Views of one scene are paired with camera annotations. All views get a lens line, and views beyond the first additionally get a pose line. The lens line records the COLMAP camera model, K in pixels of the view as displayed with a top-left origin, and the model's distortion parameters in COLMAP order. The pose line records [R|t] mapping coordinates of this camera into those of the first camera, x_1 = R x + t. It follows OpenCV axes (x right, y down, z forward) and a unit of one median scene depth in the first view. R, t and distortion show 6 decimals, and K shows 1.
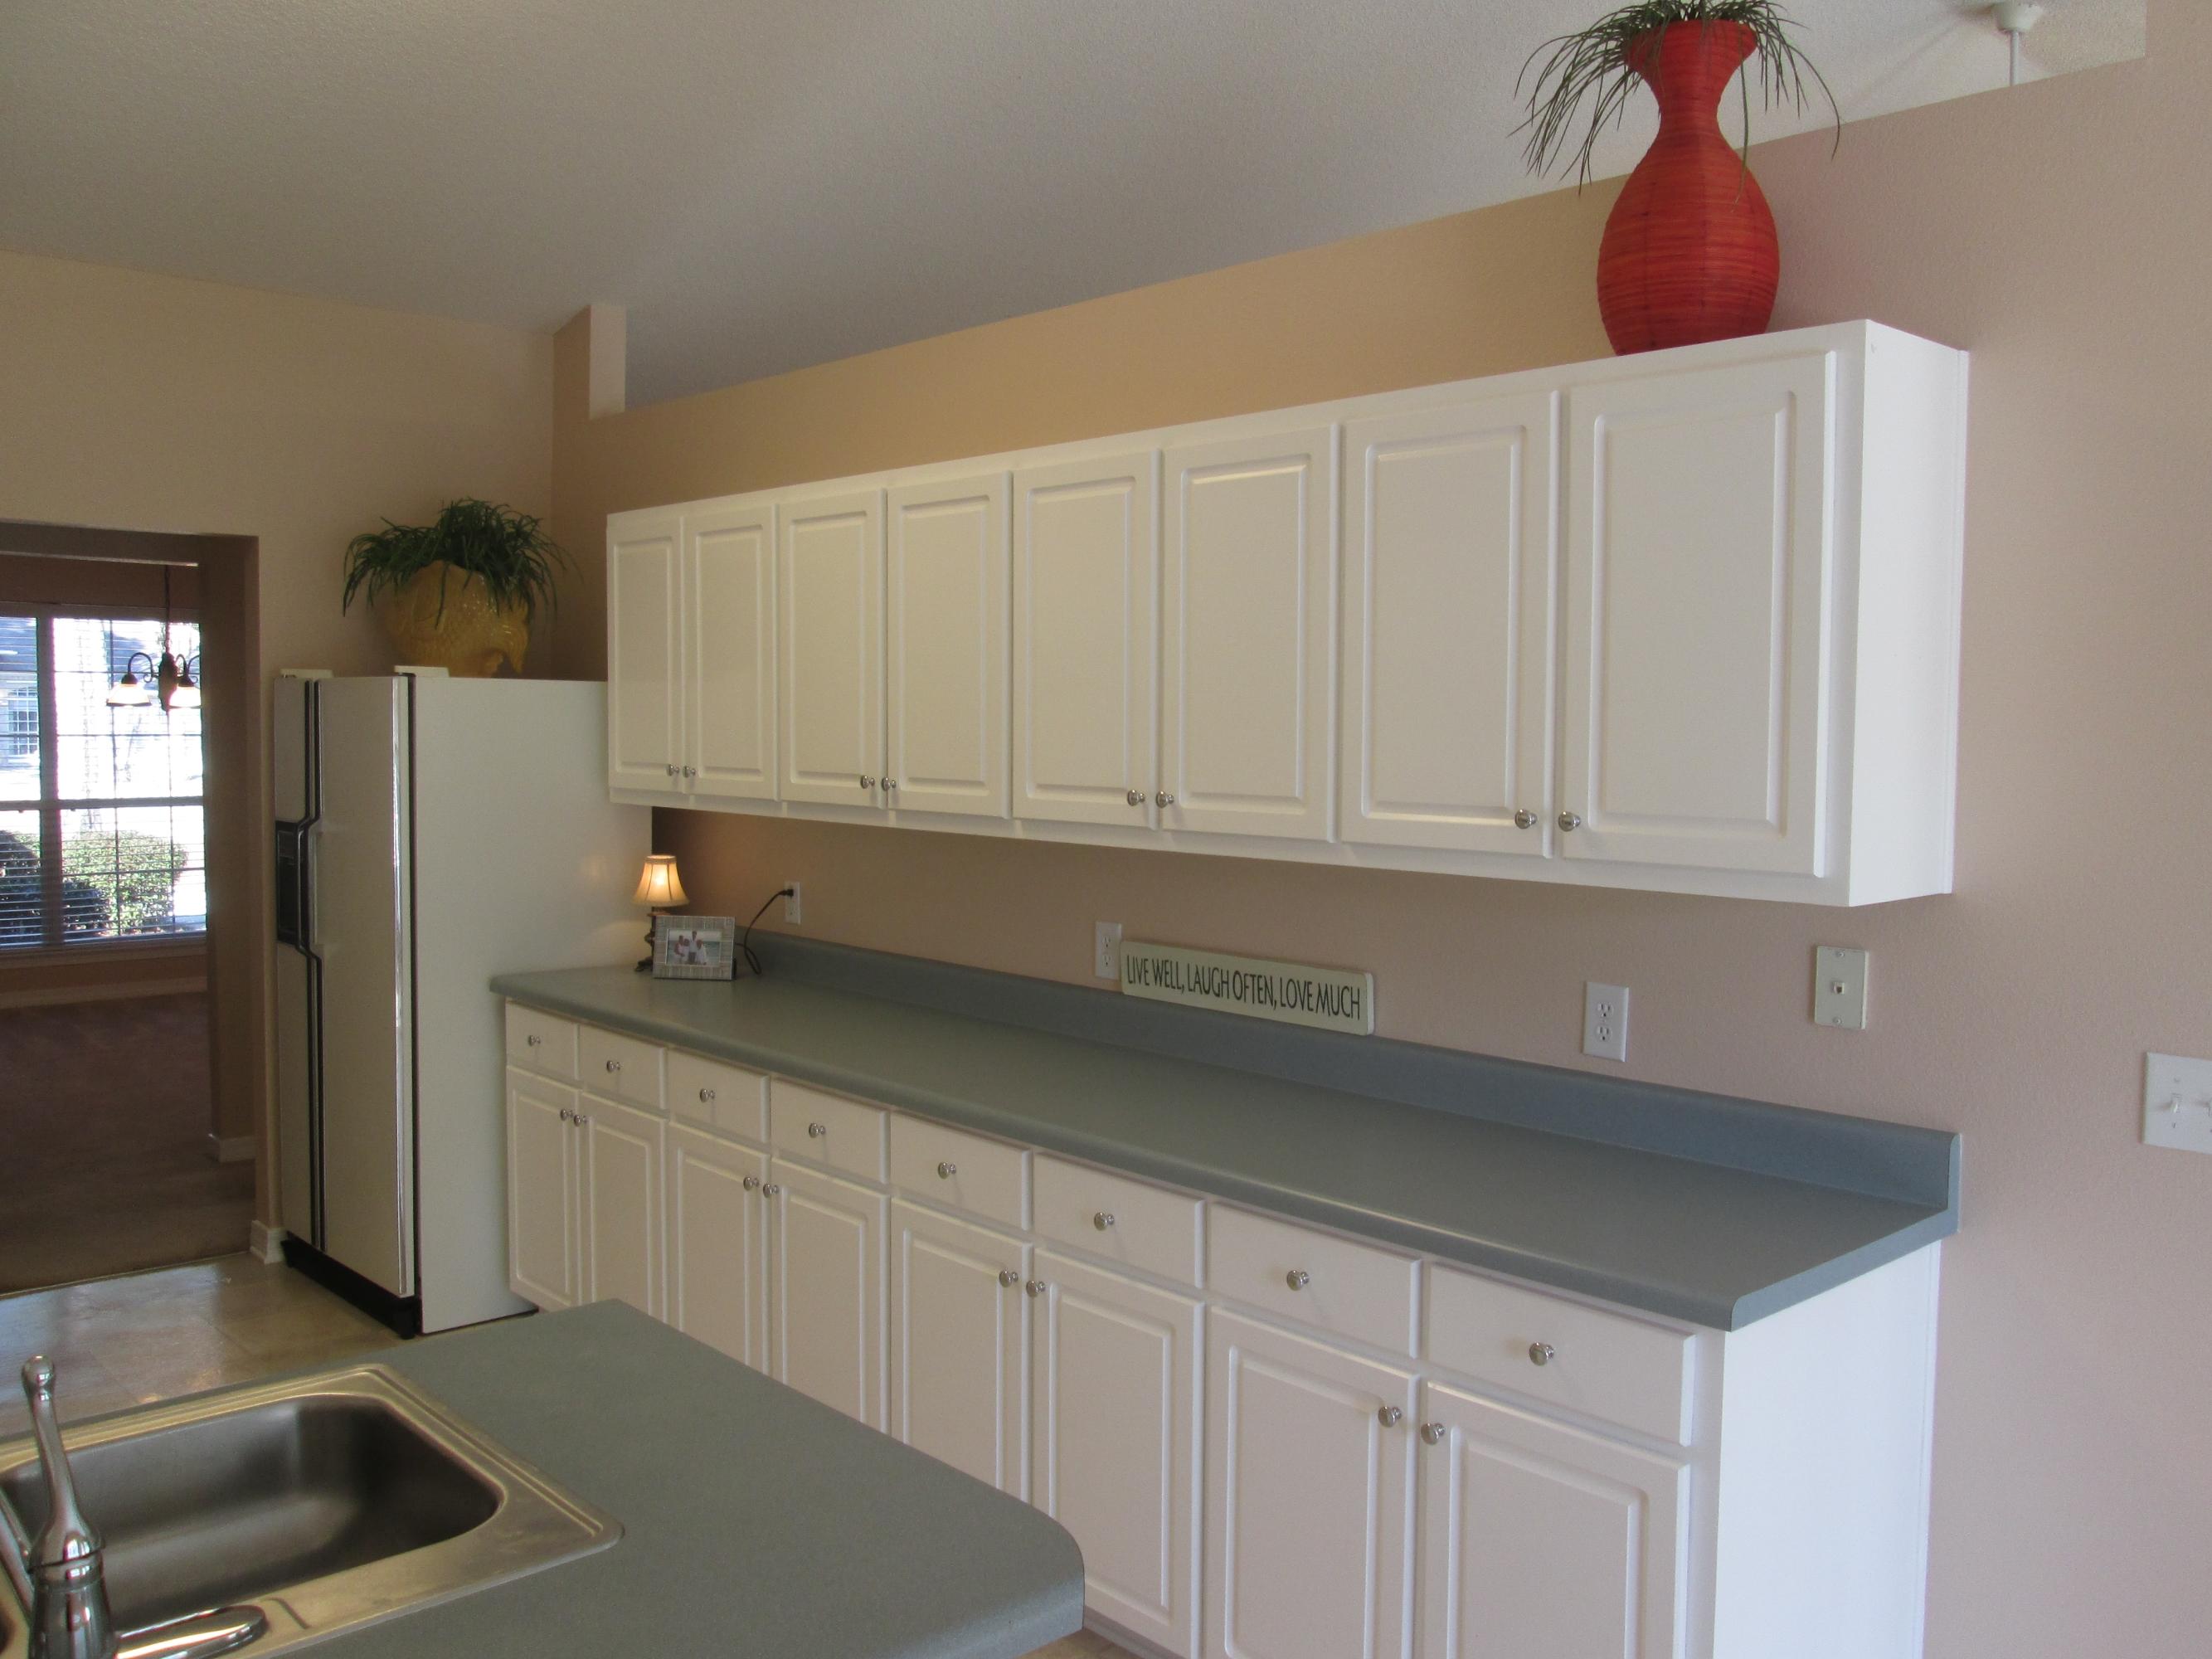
lens RADIAL K [[1828.9, 0, 1105.7], [0, 1828.9, 831.8], [0, 0, 1]] dist [-0.047551, 0.018813]
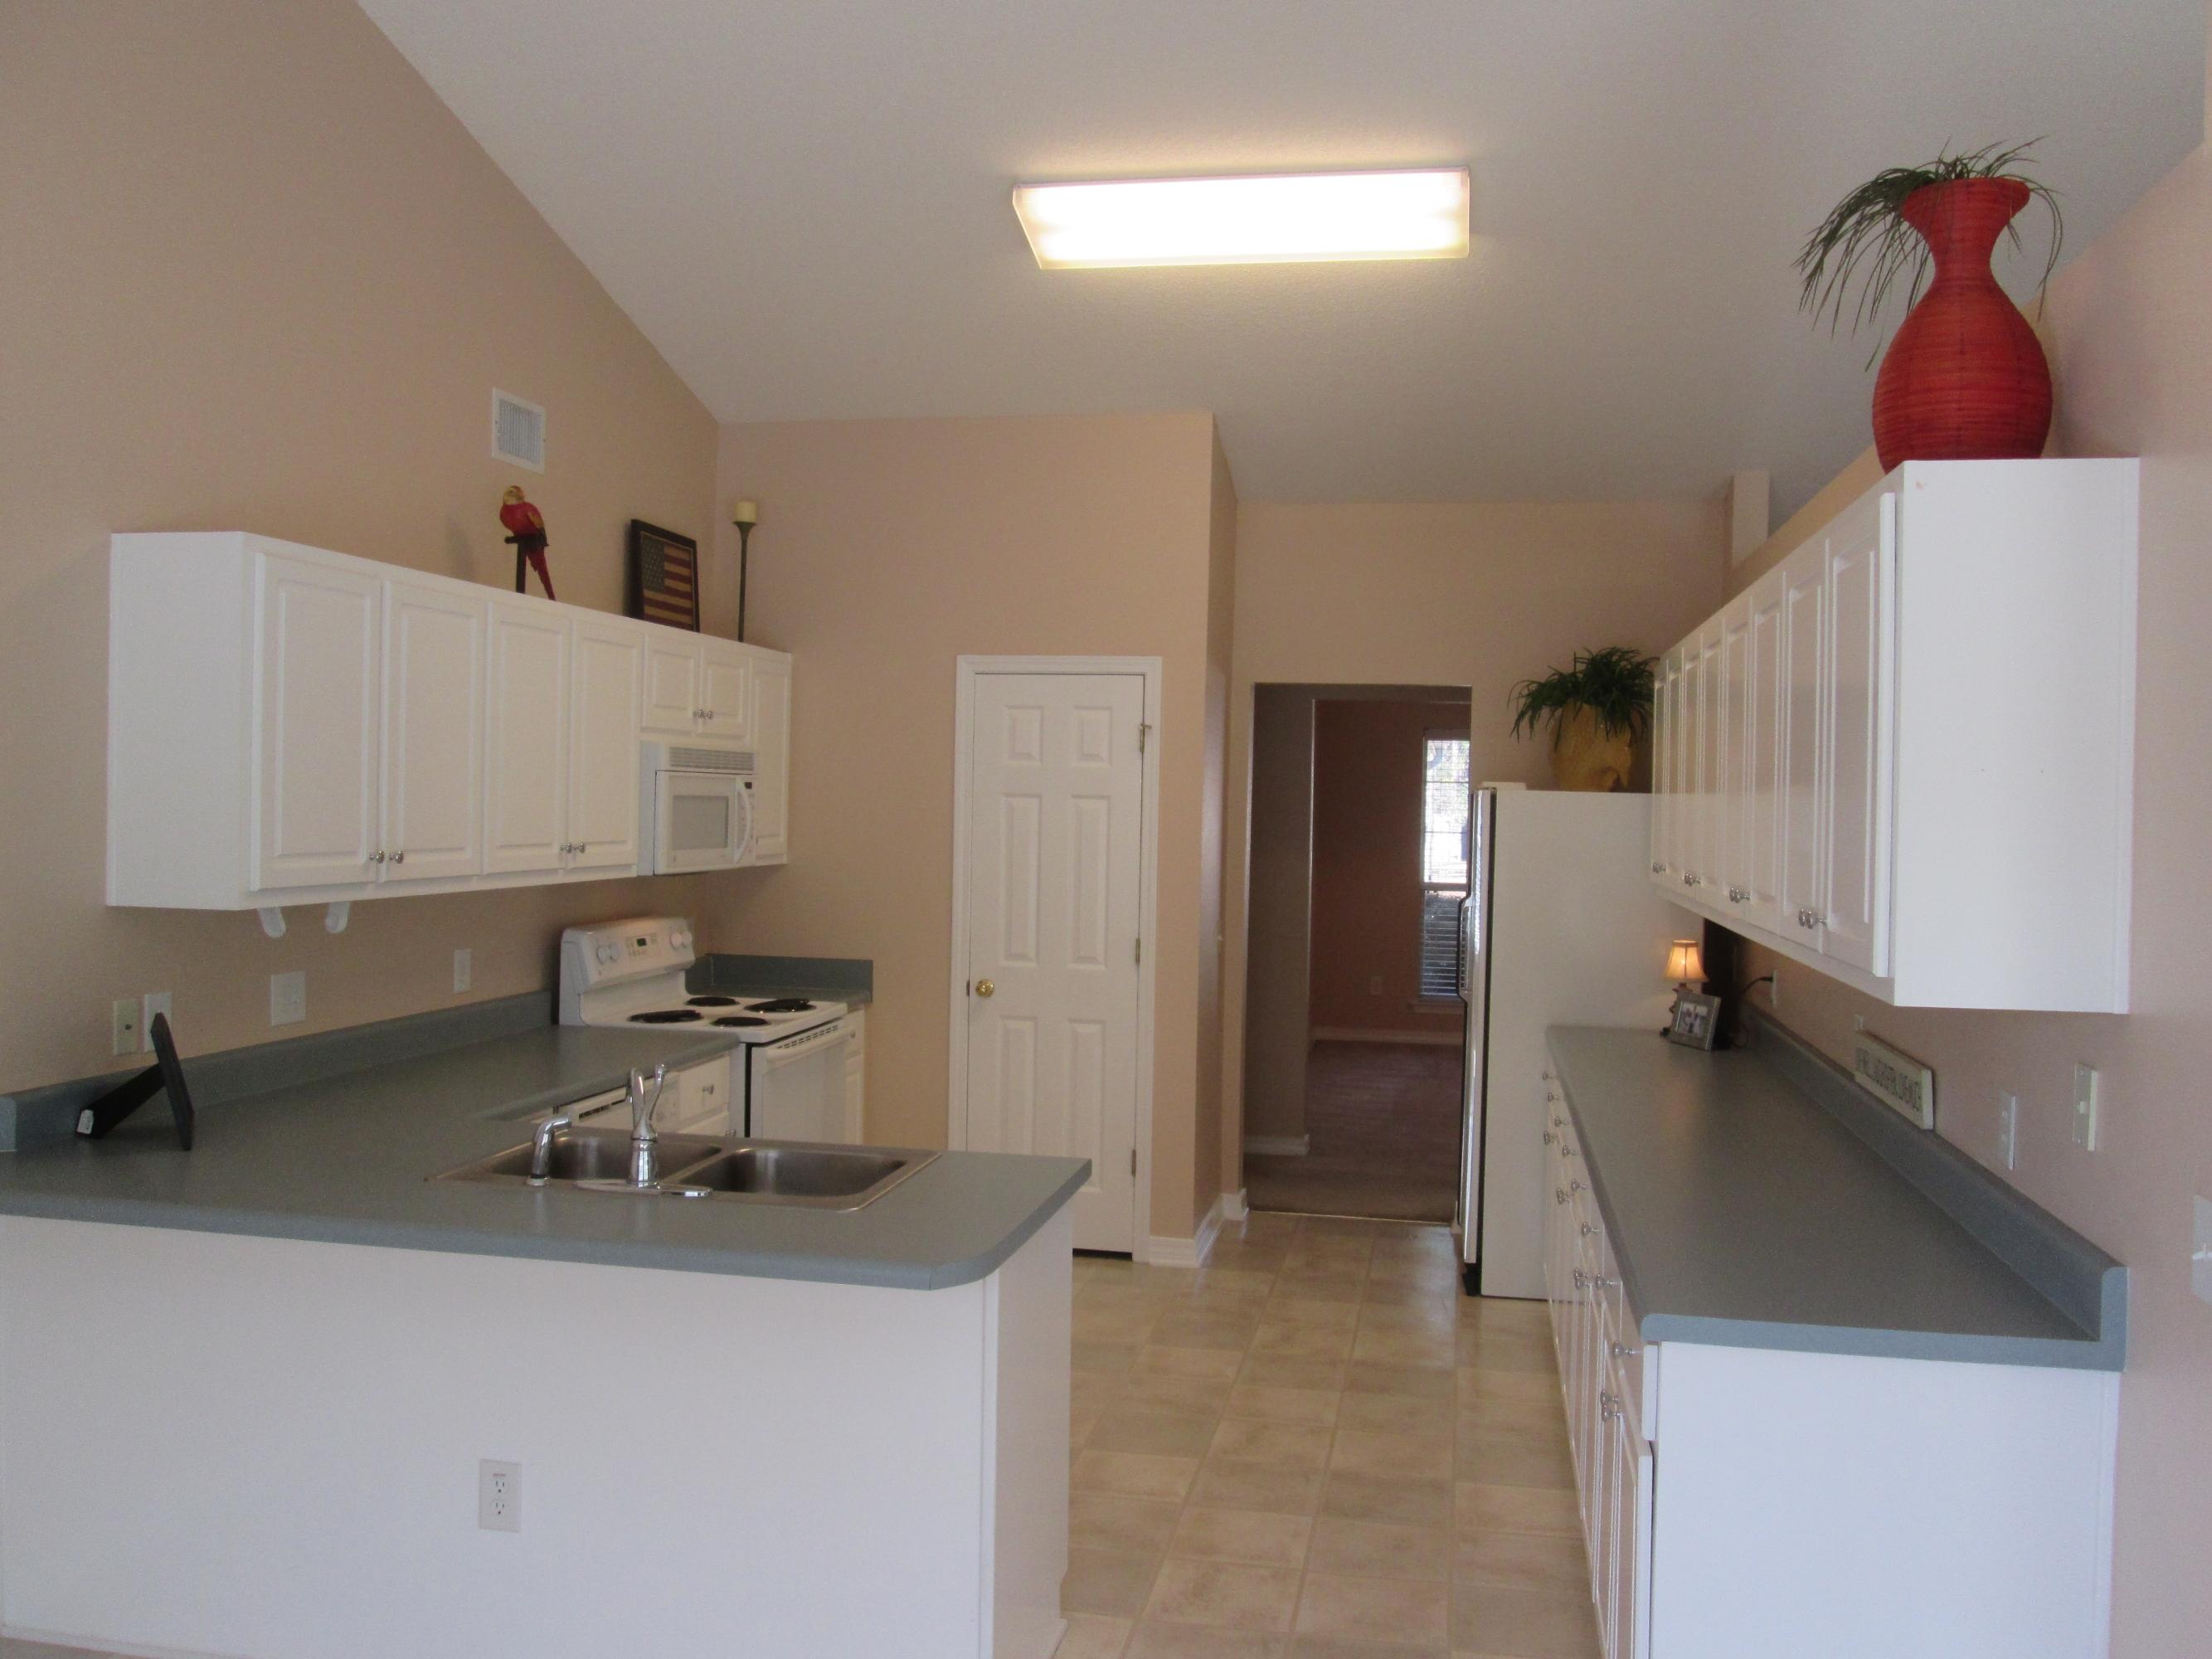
lens RADIAL K [[1828.9, 0, 1105.7], [0, 1828.9, 831.8], [0, 0, 1]] dist [-0.047551, 0.018813]
pose [[0.596611, 0.017899, -0.802331, 0.495235], [-0.065661, 0.997488, -0.026573, -0.001167], [0.799840, 0.068535, 0.596287, -0.014986]]
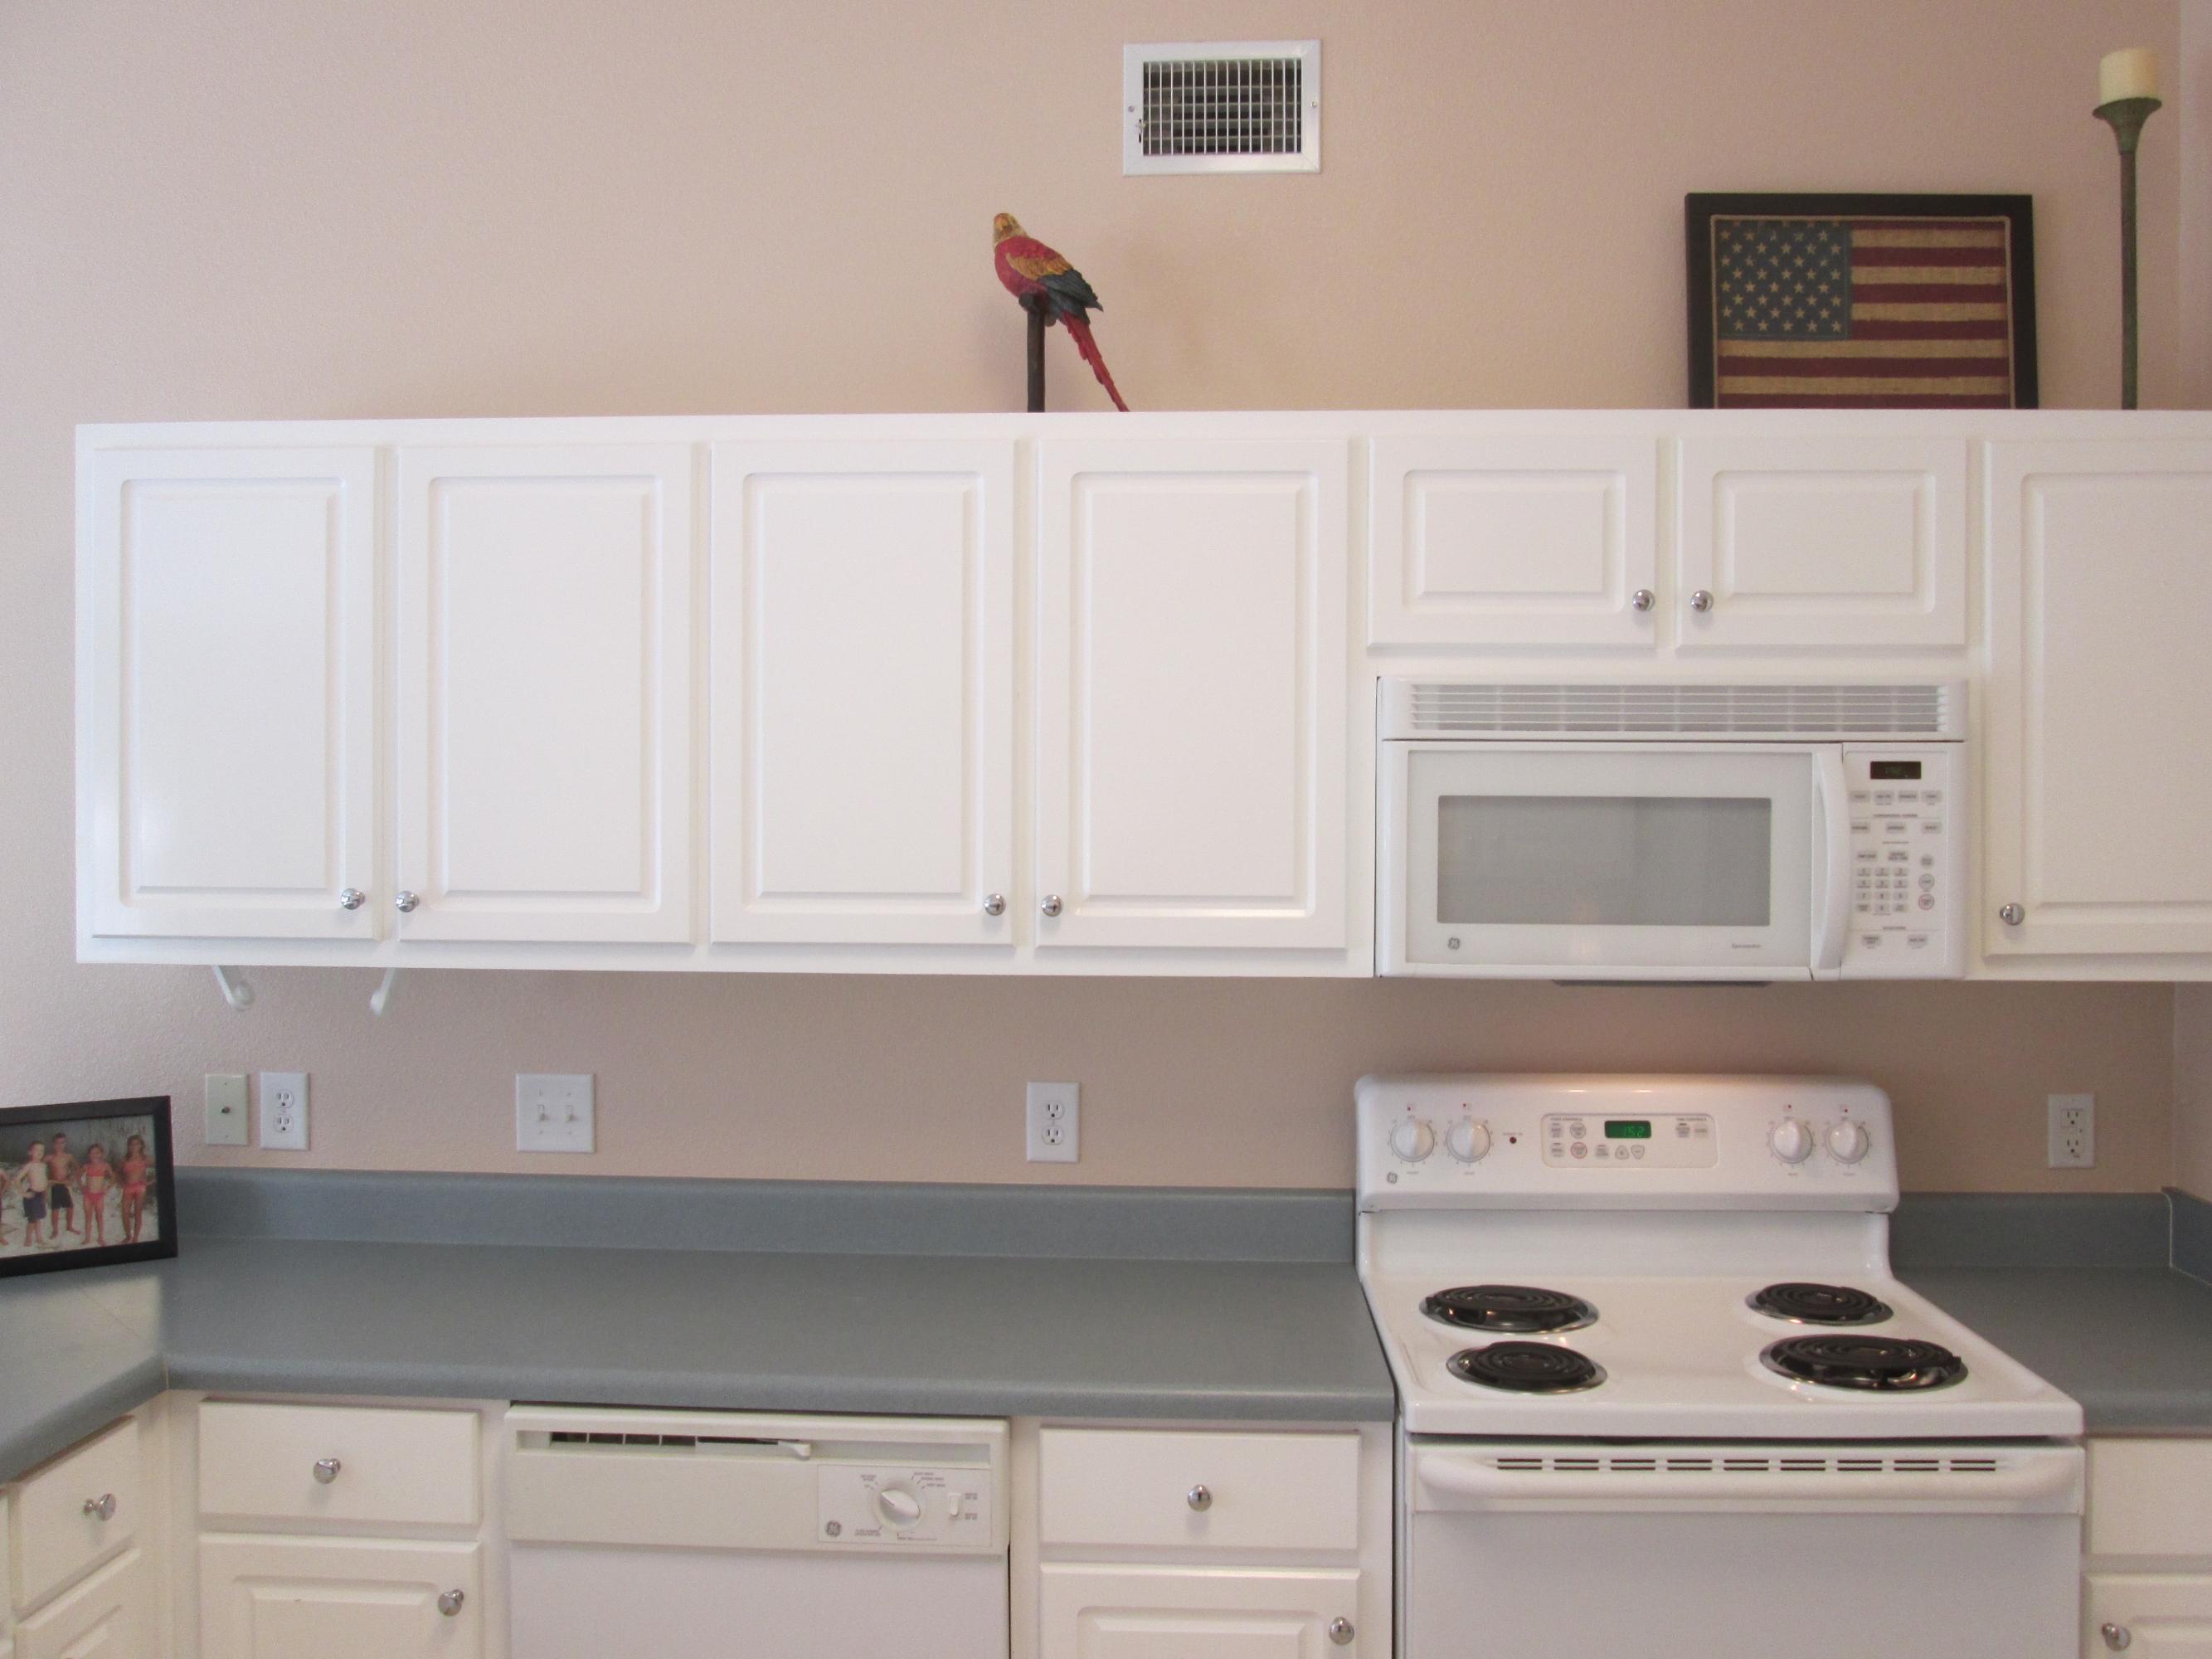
lens RADIAL K [[1828.9, 0, 1105.7], [0, 1828.9, 831.8], [0, 0, 1]] dist [-0.047551, 0.018813]
pose [[-0.710146, -0.001706, -0.704053, -0.186262], [-0.054592, 0.997120, 0.052648, -0.049102], [0.701935, 0.075823, -0.708194, 0.752044]]
